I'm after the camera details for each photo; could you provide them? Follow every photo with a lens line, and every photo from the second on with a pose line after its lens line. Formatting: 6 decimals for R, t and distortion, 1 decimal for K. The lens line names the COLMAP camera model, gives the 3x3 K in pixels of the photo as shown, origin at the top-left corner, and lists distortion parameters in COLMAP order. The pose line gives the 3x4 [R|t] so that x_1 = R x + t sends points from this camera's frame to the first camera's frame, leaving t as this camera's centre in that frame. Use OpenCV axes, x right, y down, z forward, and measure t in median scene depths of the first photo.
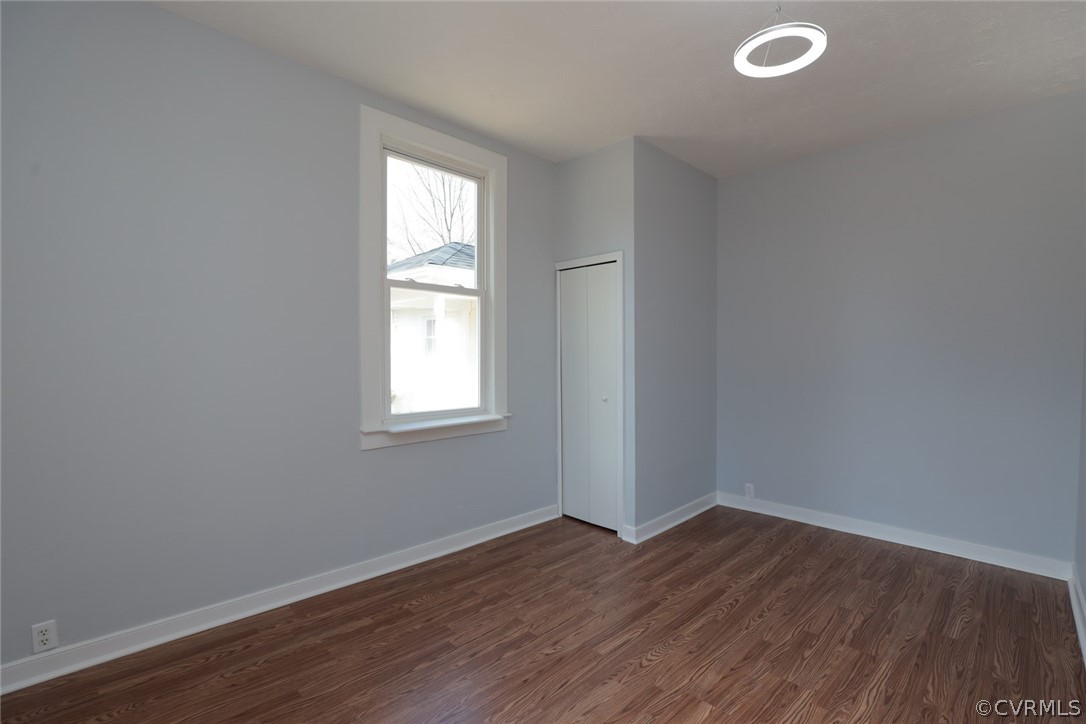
lens RADIAL K [[500.3, 0, 544.1], [0, 500.3, 364.4], [0, 0, 1]] dist [-0.033071, 0.007833]
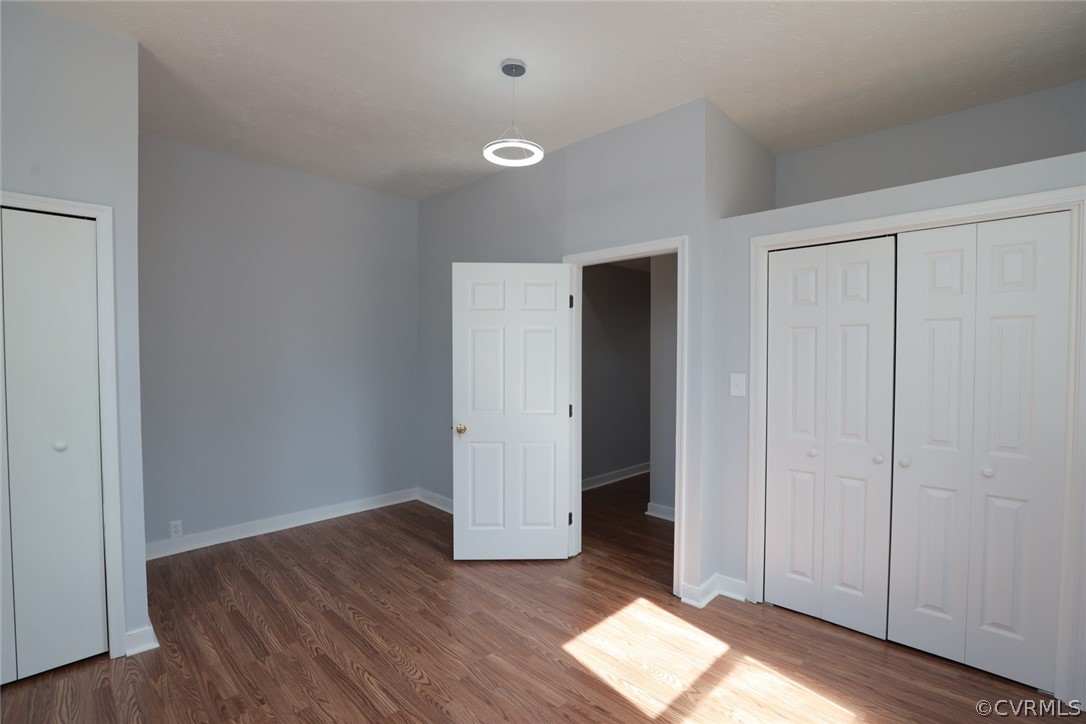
lens RADIAL K [[500.3, 0, 544.1], [0, 500.3, 364.4], [0, 0, 1]] dist [-0.033071, 0.007833]
pose [[-0.002221, -0.024450, 0.999699, -0.641309], [0.022235, 0.999453, 0.024493, -0.040700], [-0.999750, 0.022283, -0.001676, 0.623518]]
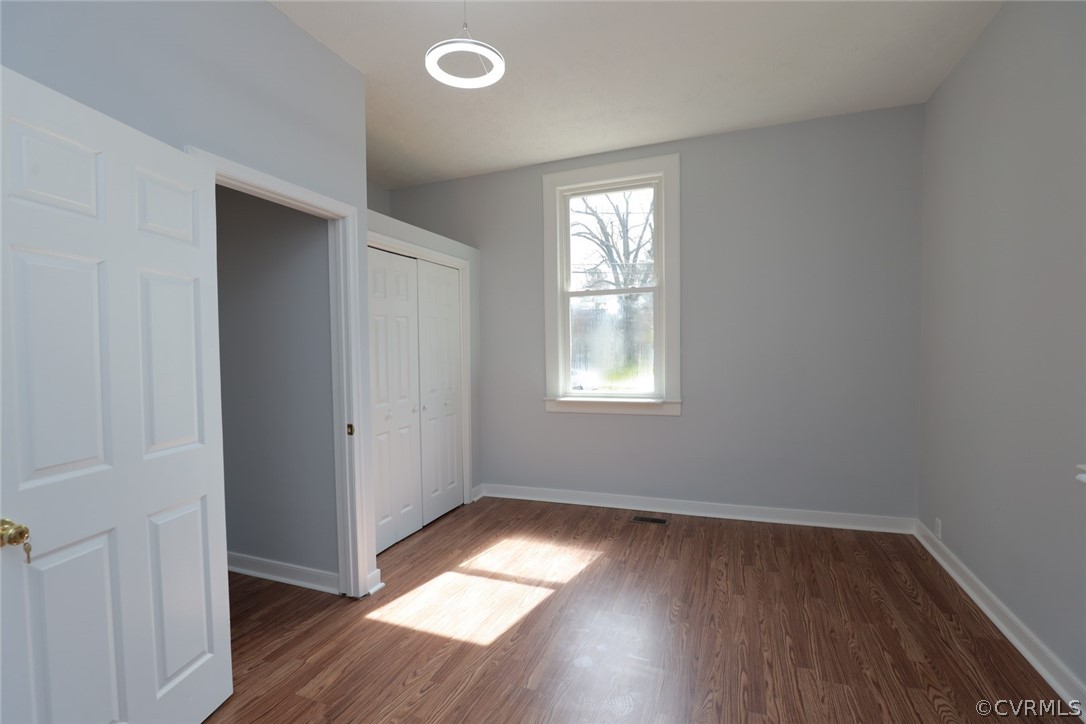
lens RADIAL K [[498.2, 0, 539.1], [0, 498.2, 361.3], [0, 0, 1]] dist [-0.034332, 0.007521]
pose [[-0.920590, 0.020398, -0.389996, 0.513647], [0.001934, 0.998861, 0.047680, -0.023914], [0.390525, 0.043139, -0.919581, 1.404347]]
